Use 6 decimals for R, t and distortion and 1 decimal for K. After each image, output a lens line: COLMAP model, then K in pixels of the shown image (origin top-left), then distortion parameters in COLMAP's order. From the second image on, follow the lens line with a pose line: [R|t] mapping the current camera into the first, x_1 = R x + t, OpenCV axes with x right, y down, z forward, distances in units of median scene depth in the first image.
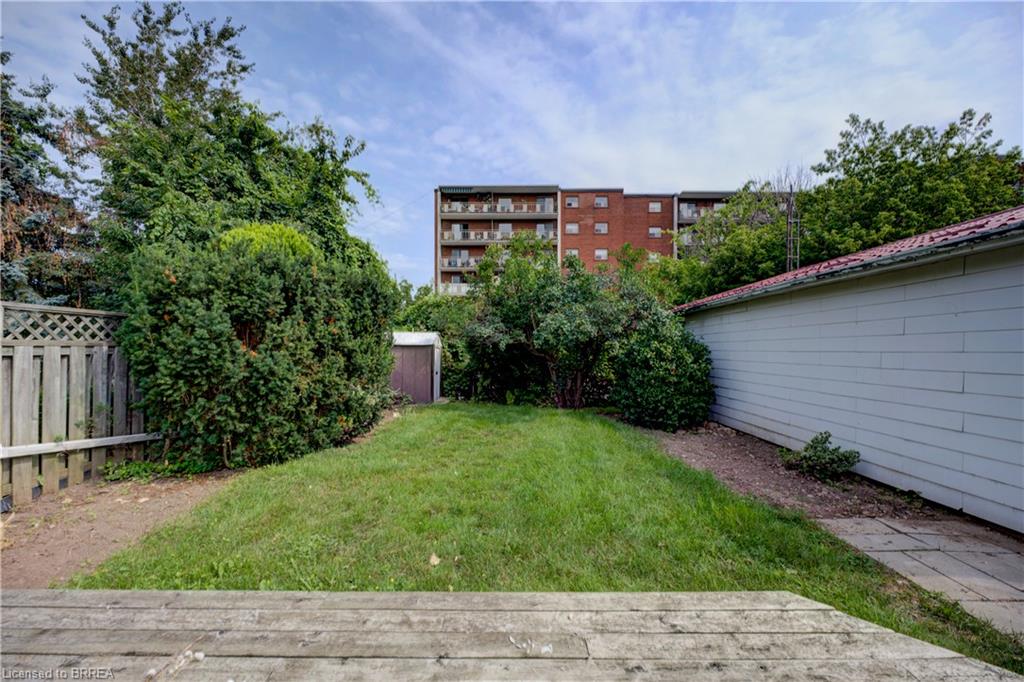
lens RADIAL K [[406.6, 0, 513.6], [0, 406.6, 346.7], [0, 0, 1]] dist [-0.000210, -0.000677]
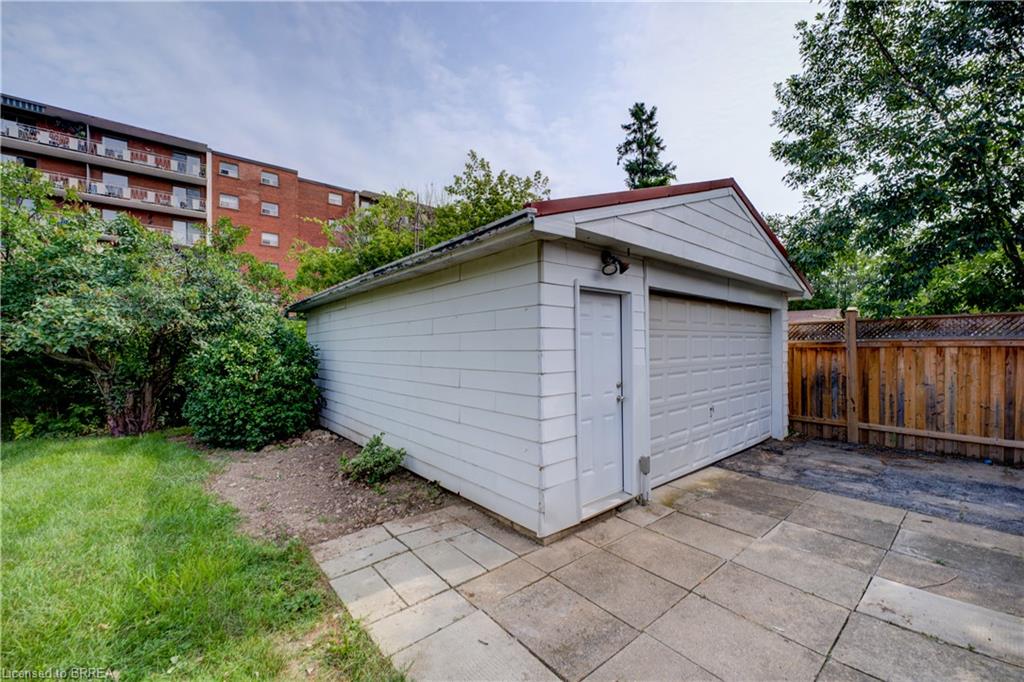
lens RADIAL K [[408.2, 0, 512.0], [0, 408.2, 341.0], [0, 0, 1]] dist [0.001181, -0.000270]
pose [[0.760902, 0.000373, 0.648867, 0.161912], [0.006392, 0.999947, -0.008071, -0.001087], [-0.648836, 0.010289, 0.760859, 0.018488]]
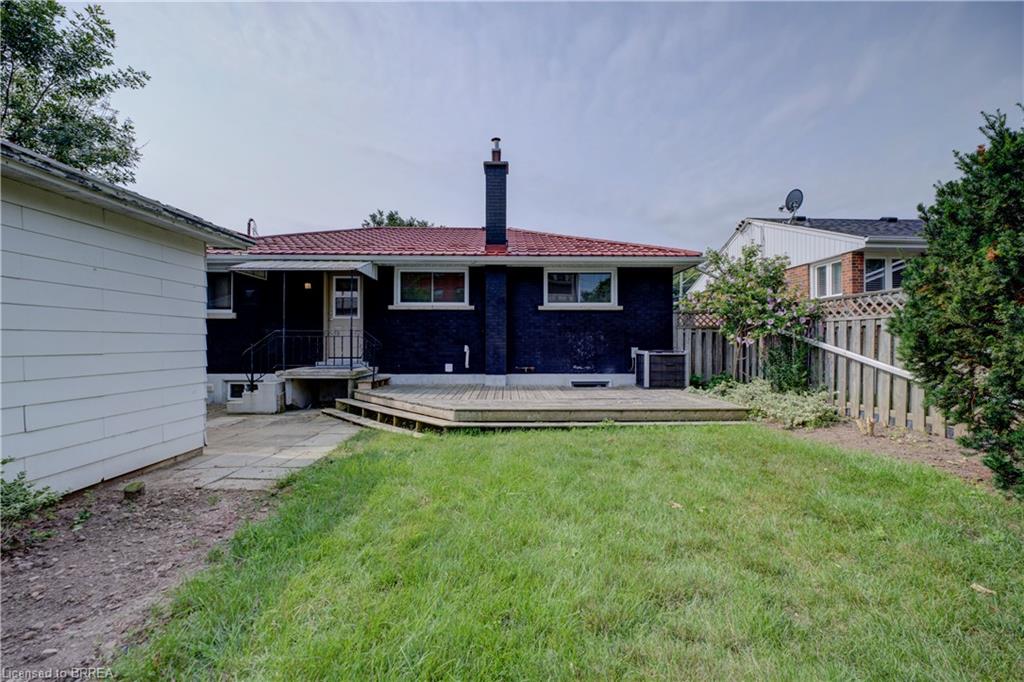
lens RADIAL K [[408.2, 0, 512.0], [0, 408.2, 341.0], [0, 0, 1]] dist [0.001181, -0.000270]
pose [[-0.999863, -0.001796, -0.016427, 0.058776], [-0.001620, 0.999941, -0.010698, 0.030054], [0.016446, -0.010670, -0.999808, 0.644595]]
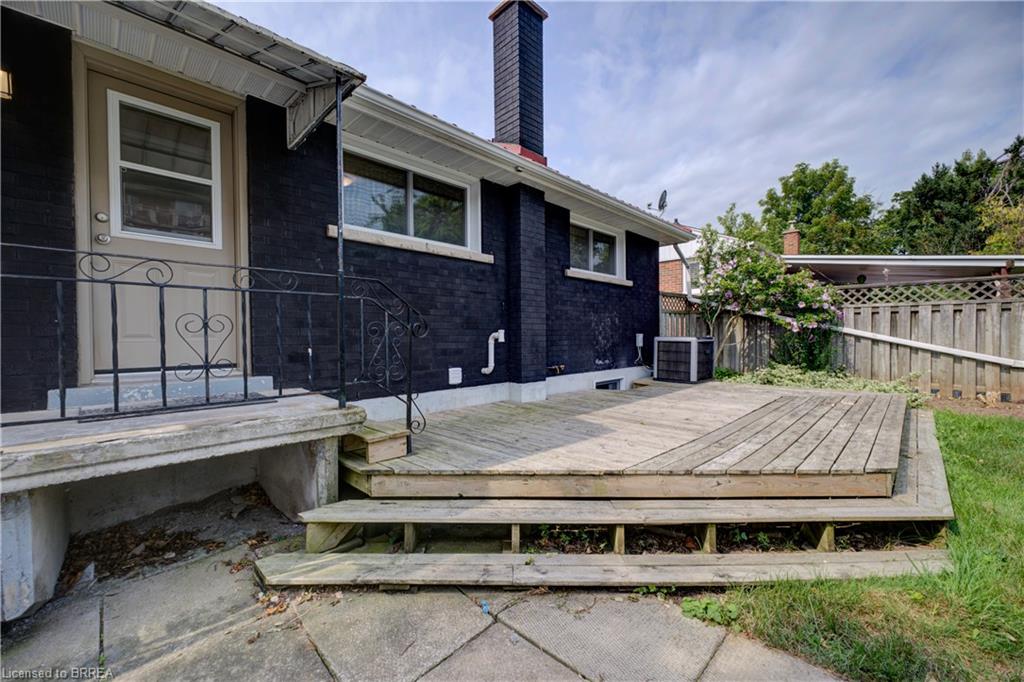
lens RADIAL K [[408.2, 0, 512.0], [0, 408.2, 341.0], [0, 0, 1]] dist [0.001181, -0.000270]
pose [[-0.703012, 0.012291, -0.711072, 0.393704], [0.005356, 0.999914, 0.011988, 0.036012], [0.711158, 0.004619, -0.703017, 0.177794]]
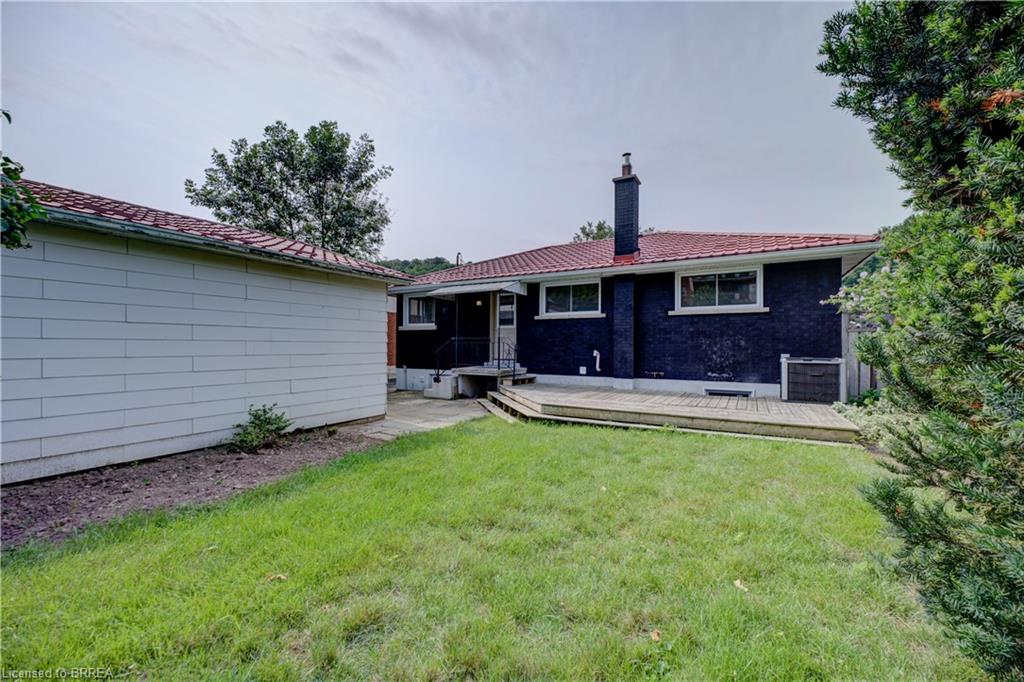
lens RADIAL K [[408.2, 0, 512.0], [0, 408.2, 341.0], [0, 0, 1]] dist [0.001181, -0.000270]
pose [[-0.865416, 0.001878, 0.501051, -0.132675], [-0.007933, 0.999816, -0.017450, 0.027110], [-0.500992, -0.019076, -0.865242, 0.685288]]
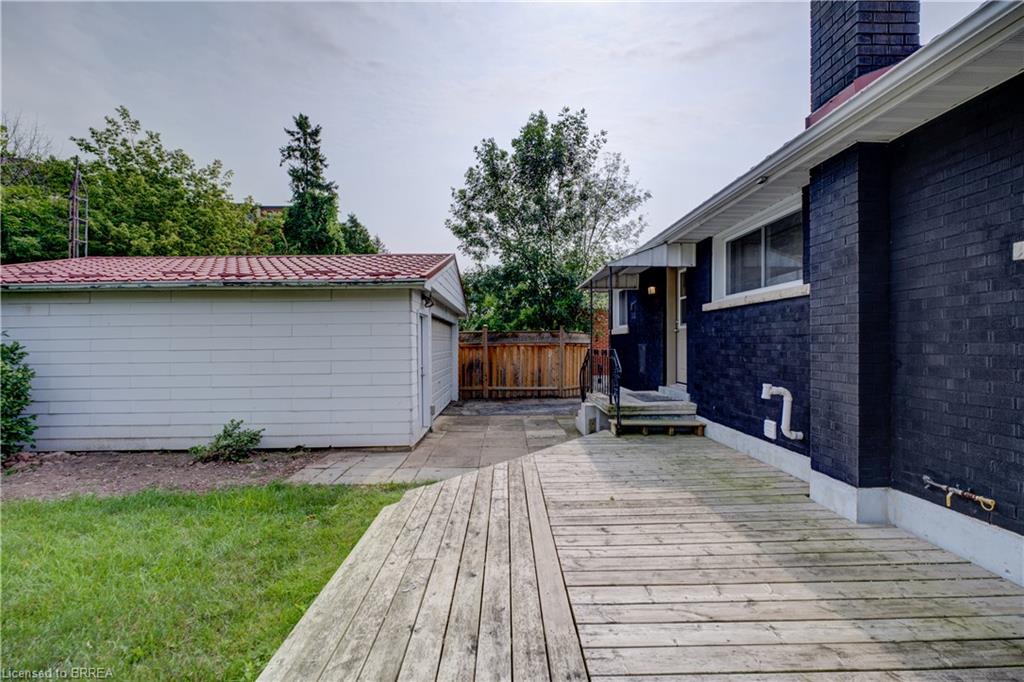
lens RADIAL K [[408.2, 0, 512.0], [0, 408.2, 341.0], [0, 0, 1]] dist [0.001181, -0.000270]
pose [[-0.020480, 0.005948, 0.999773, -0.176680], [0.004240, 0.999974, -0.005863, -0.001314], [-0.999781, 0.004119, -0.020504, 0.102134]]
